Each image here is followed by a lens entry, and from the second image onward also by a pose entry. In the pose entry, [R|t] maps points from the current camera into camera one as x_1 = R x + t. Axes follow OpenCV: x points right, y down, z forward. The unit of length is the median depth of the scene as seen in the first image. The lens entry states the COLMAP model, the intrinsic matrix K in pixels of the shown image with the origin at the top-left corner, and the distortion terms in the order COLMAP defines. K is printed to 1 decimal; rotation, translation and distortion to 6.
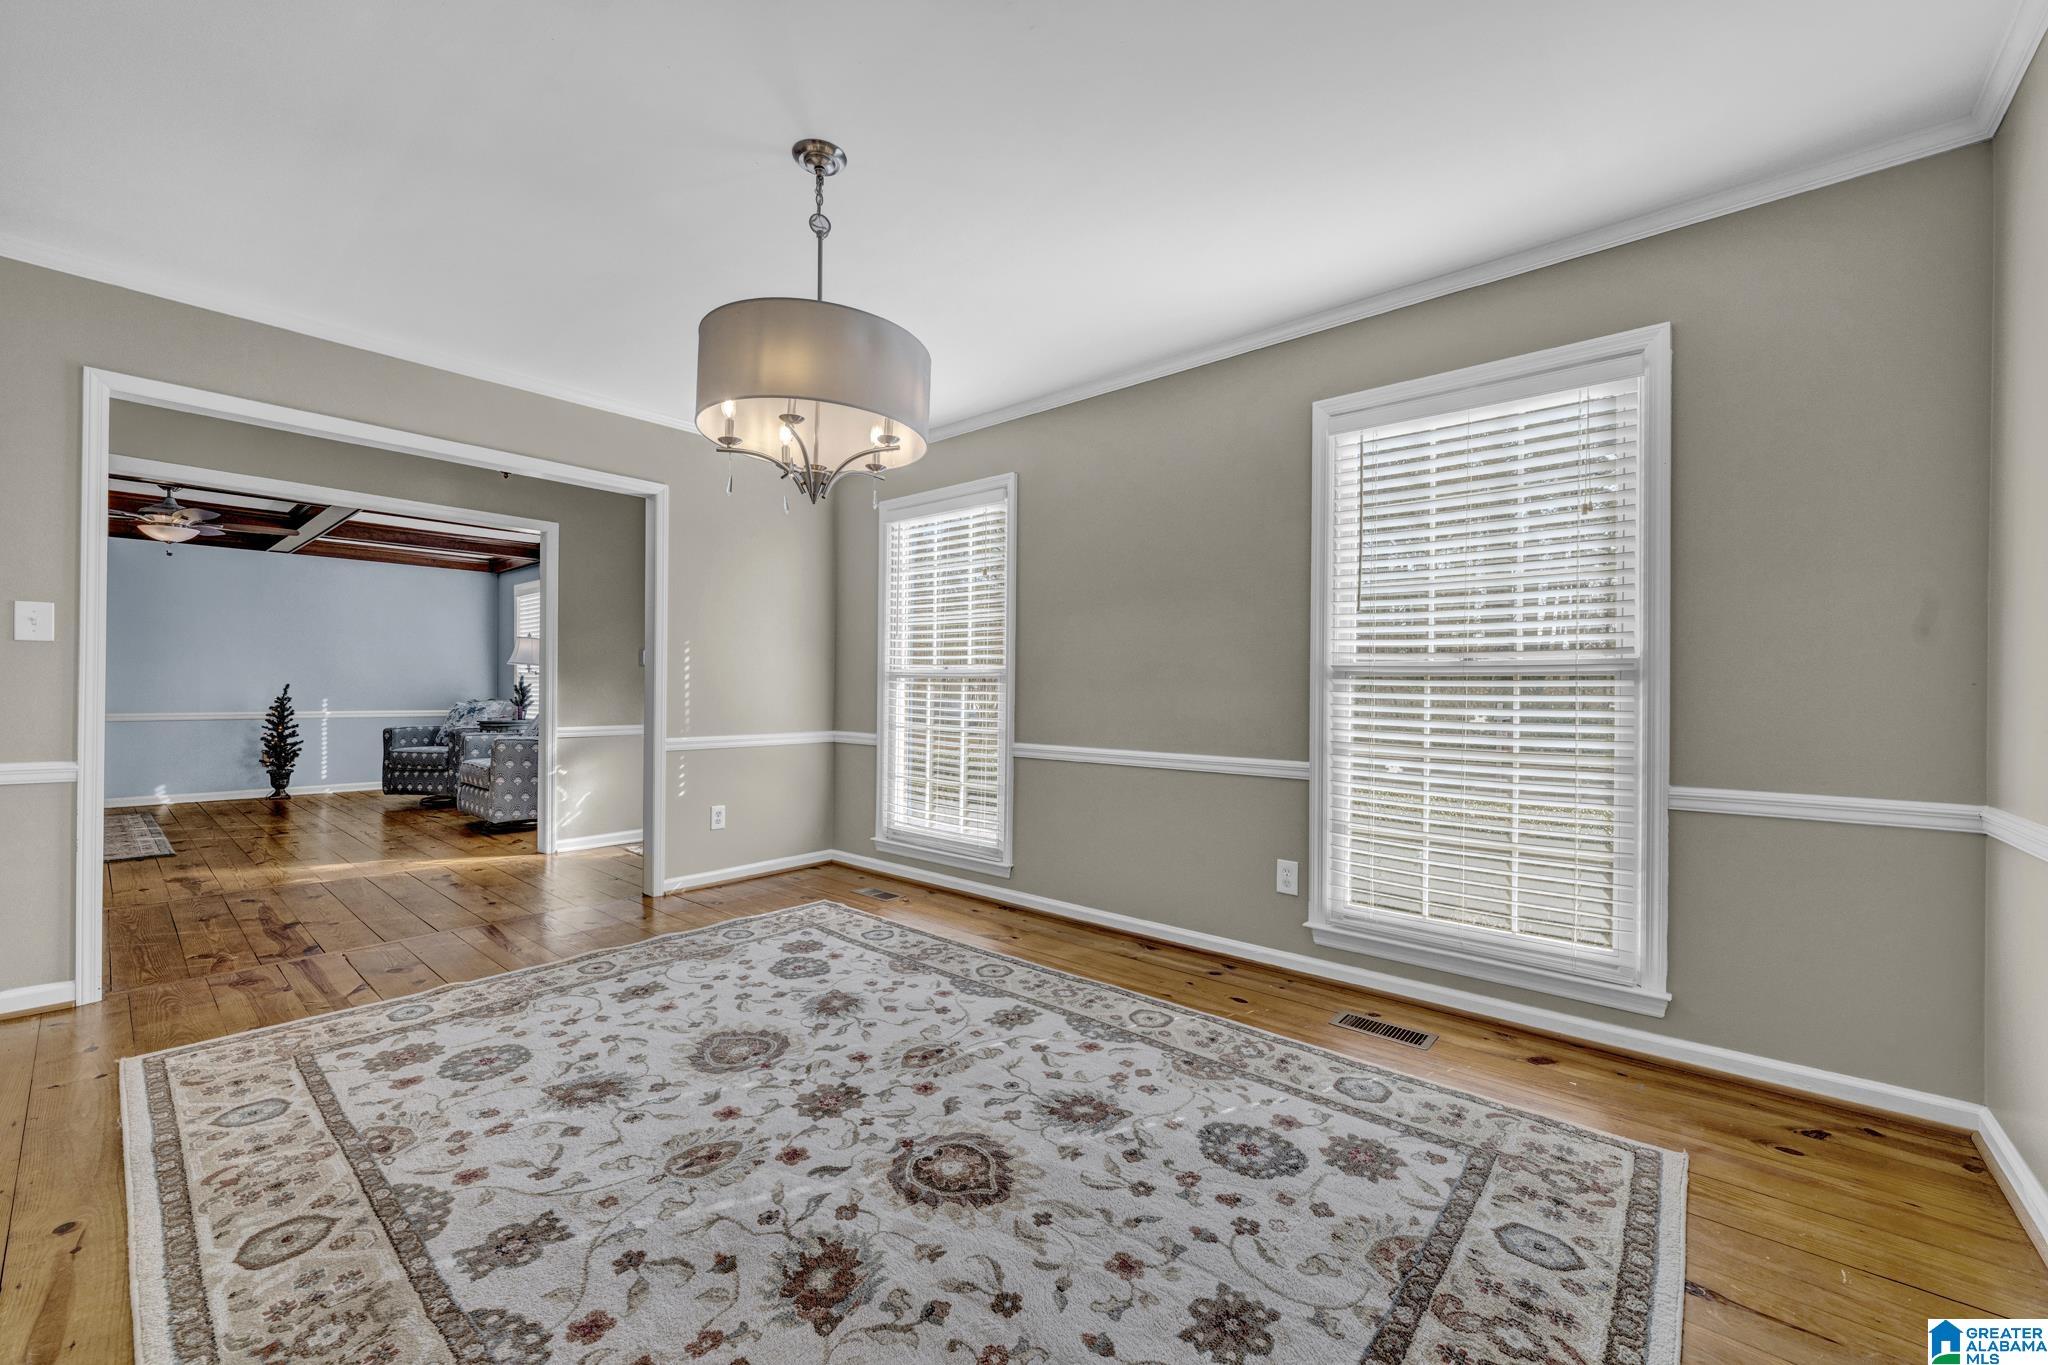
lens RADIAL K [[805.4, 0, 1024.2], [0, 805.4, 690.7], [0, 0, 1]] dist [0.000818, 0.000013]
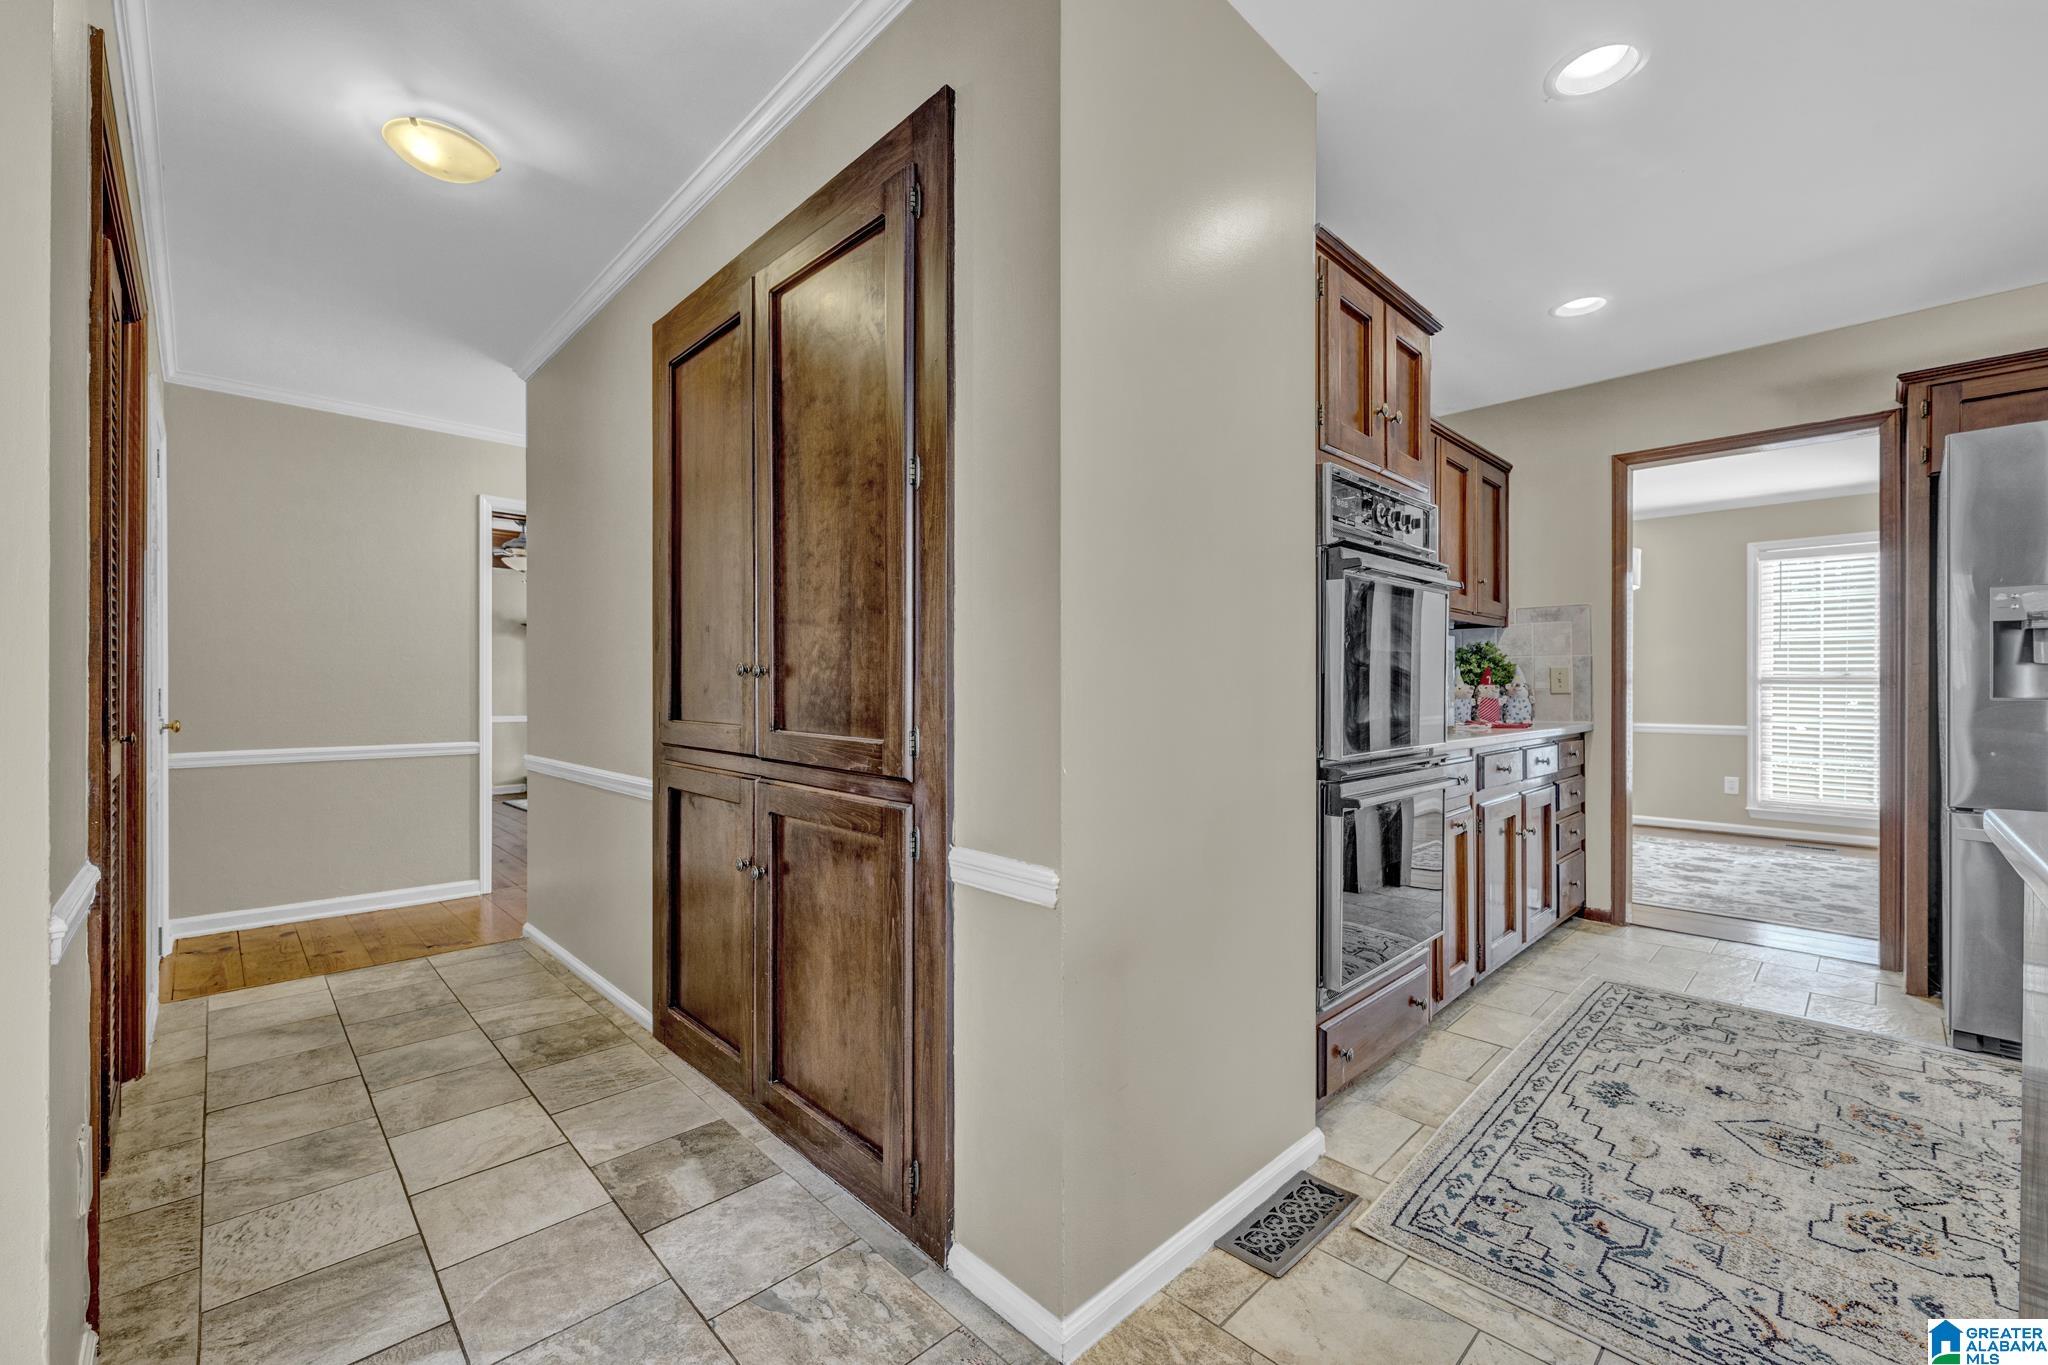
lens RADIAL K [[826.6, 0, 1023.5], [0, 826.6, 689.7], [0, 0, 1]] dist [-0.000785, -0.000323]
pose [[0.995665, -0.005527, -0.092843, -1.427339], [0.005799, 0.999980, 0.002664, -0.018468], [0.092826, -0.003191, 0.995677, -1.379041]]
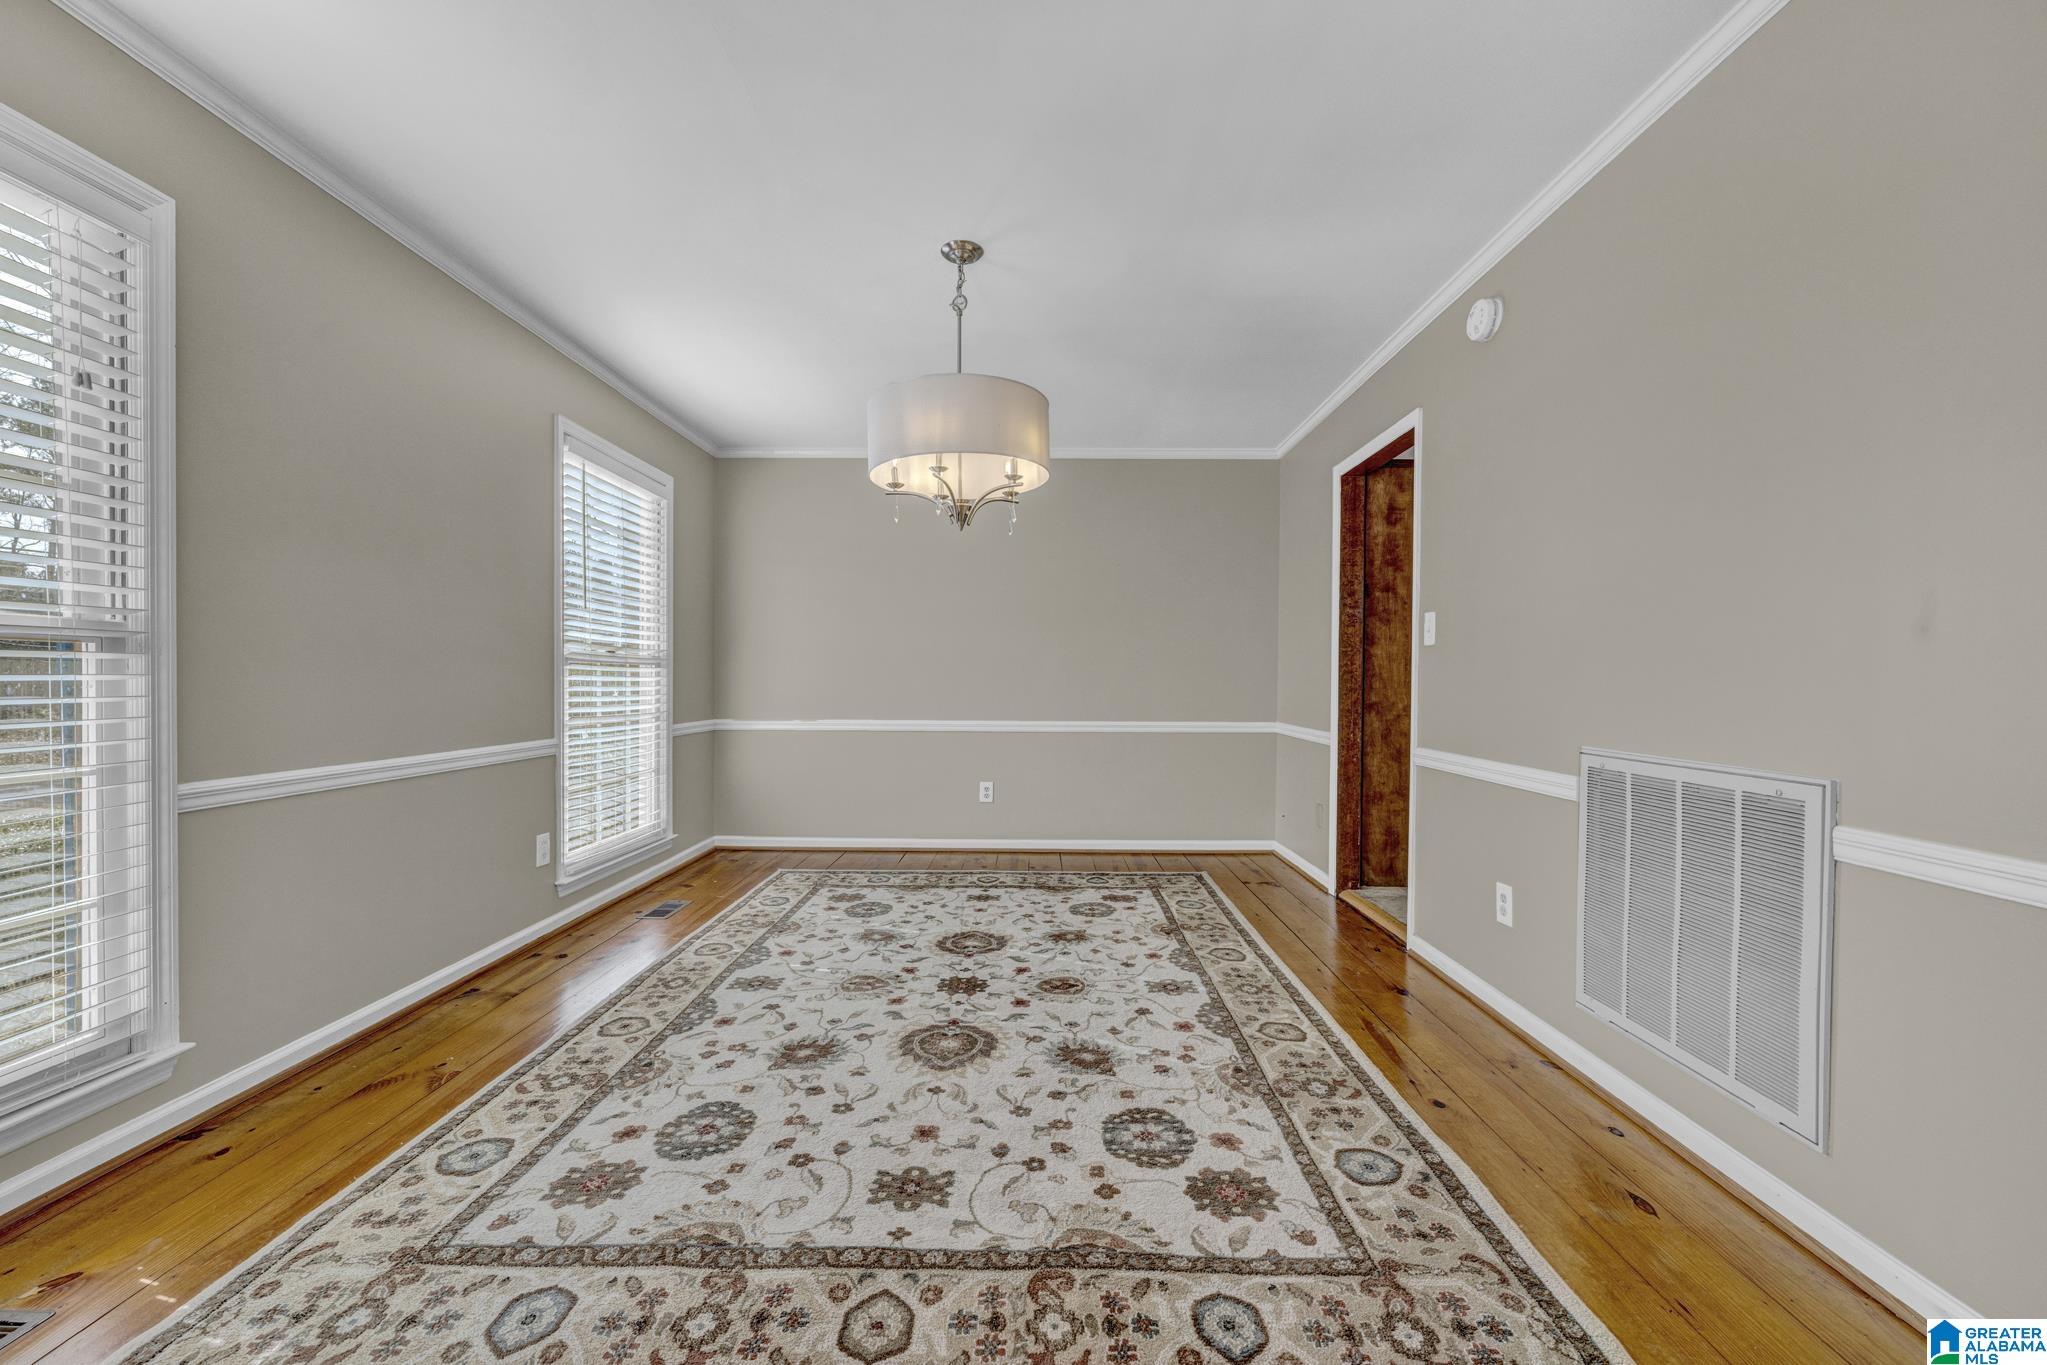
lens RADIAL K [[805.0, 0, 1023.7], [0, 805.0, 690.7], [0, 0, 1]] dist [0.000818, 0.000013]
pose [[-0.641107, -0.023193, 0.767101, -1.054196], [-0.013342, 0.999729, 0.019075, -0.007726], [-0.767335, 0.001995, -0.641243, 1.417885]]
